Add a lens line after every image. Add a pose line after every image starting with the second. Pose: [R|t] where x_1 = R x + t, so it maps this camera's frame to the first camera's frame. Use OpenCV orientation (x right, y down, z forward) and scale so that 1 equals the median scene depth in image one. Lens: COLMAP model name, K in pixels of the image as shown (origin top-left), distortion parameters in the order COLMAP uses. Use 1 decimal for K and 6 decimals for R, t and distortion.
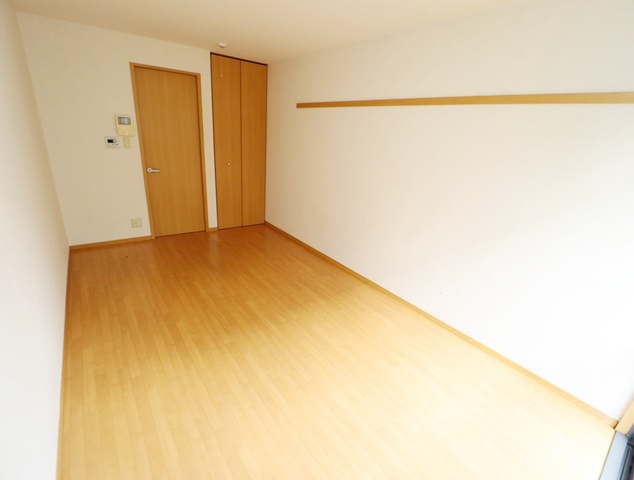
lens RADIAL K [[276.1, 0, 318.9], [0, 276.1, 239.5], [0, 0, 1]] dist [-0.010899, 0.000134]
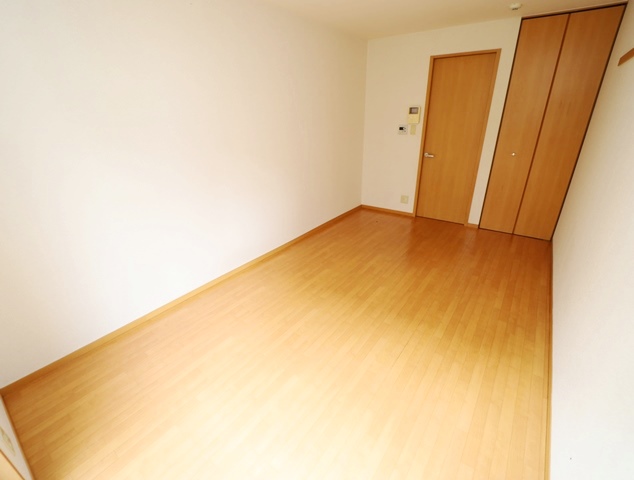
lens RADIAL K [[276.1, 0, 318.9], [0, 276.1, 239.5], [0, 0, 1]] dist [-0.010899, 0.000134]
pose [[0.354449, 0.326530, -0.876210, 0.349714], [-0.299724, 0.927280, 0.224315, -0.065843], [0.885738, 0.183113, 0.426542, 0.242636]]
